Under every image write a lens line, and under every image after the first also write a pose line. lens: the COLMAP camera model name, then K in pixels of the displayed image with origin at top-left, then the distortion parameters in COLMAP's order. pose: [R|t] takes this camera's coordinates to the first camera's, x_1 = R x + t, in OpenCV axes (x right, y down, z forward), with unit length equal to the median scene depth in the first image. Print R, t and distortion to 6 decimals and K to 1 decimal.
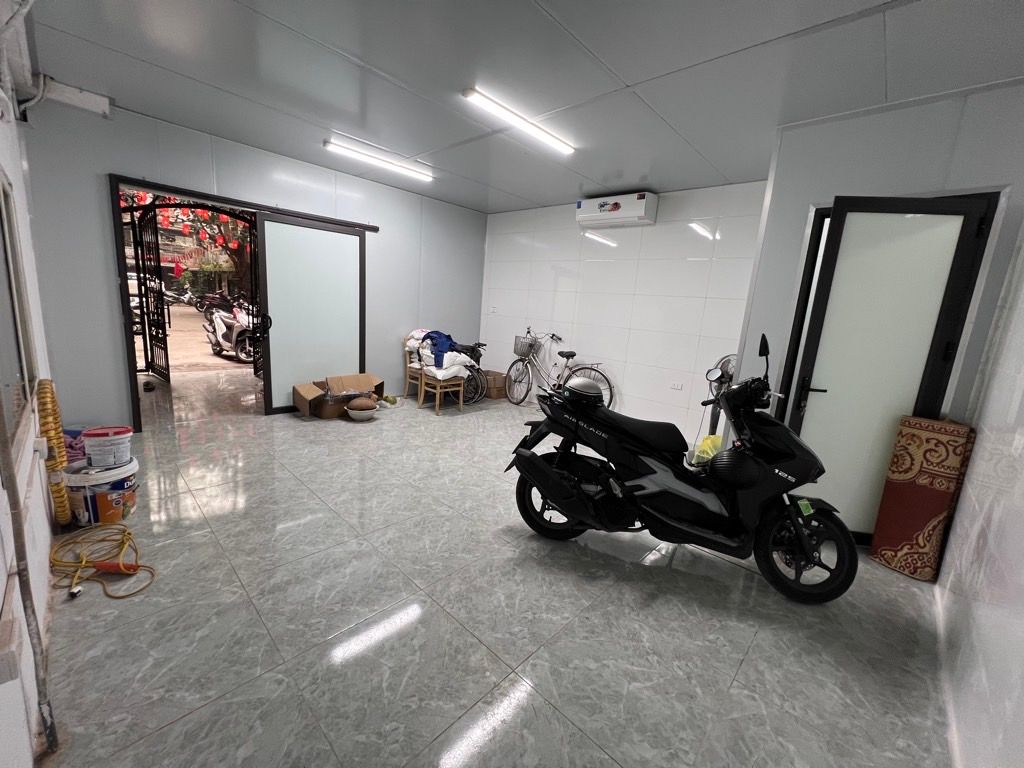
lens RADIAL K [[409.1, 0, 485.5], [0, 409.1, 364.5], [0, 0, 1]] dist [0.000021, 0.000104]
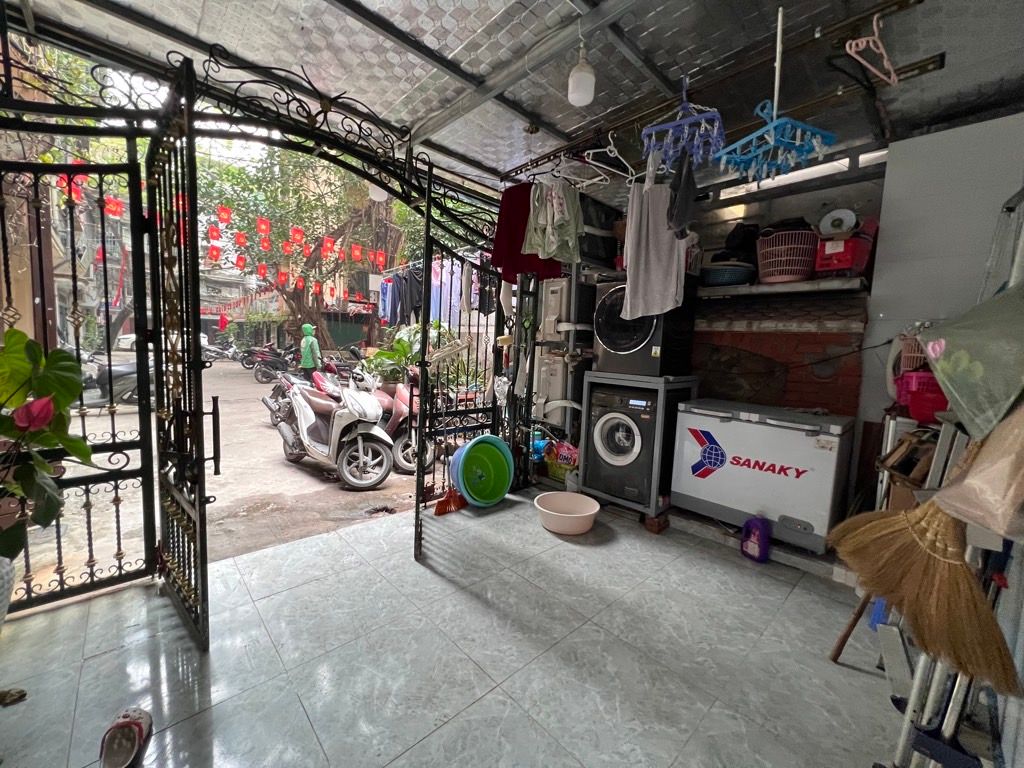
lens RADIAL K [[409.1, 0, 504.4], [0, 409.1, 380.3], [0, 0, 1]] dist [0.000021, 0.000104]
pose [[0.998861, -0.031924, -0.035451, -0.096571], [0.029587, 0.997473, -0.064587, -0.024784], [0.037423, 0.063464, 0.997282, 0.123972]]
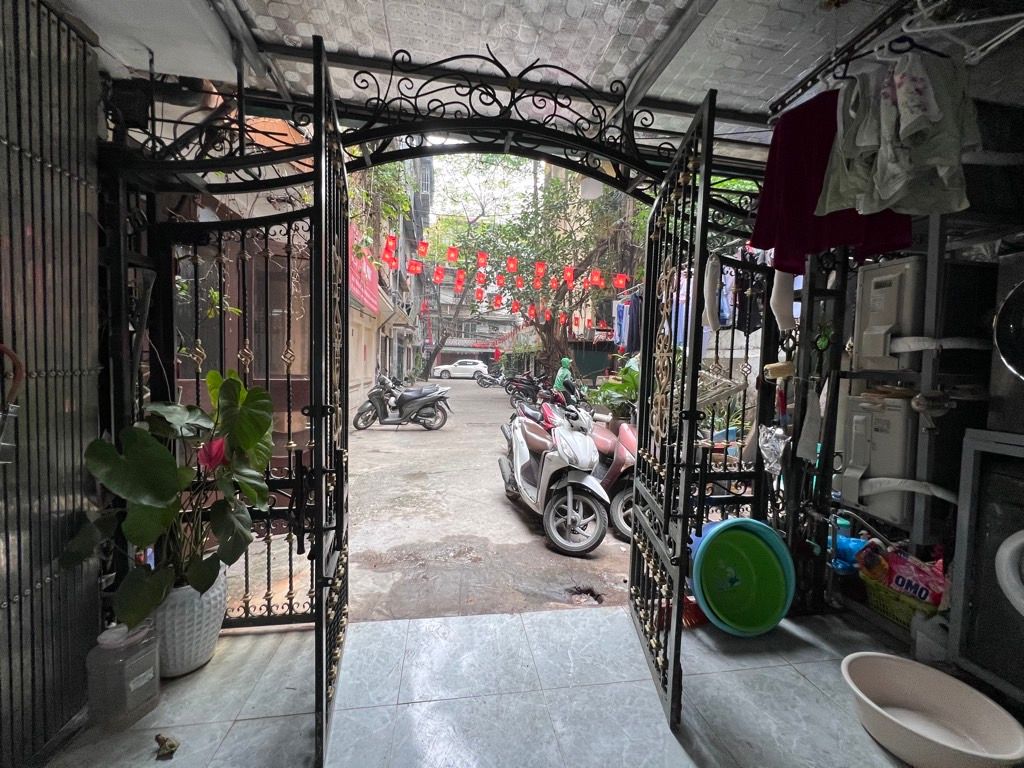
lens RADIAL K [[409.1, 0, 511.1], [0, 409.1, 381.5], [0, 0, 1]] dist [0.000021, 0.000104]
pose [[0.817506, -0.028950, -0.575192, -0.097365], [-0.049797, 0.991442, -0.120675, -0.030485], [0.573764, 0.127296, 0.809068, 0.153361]]
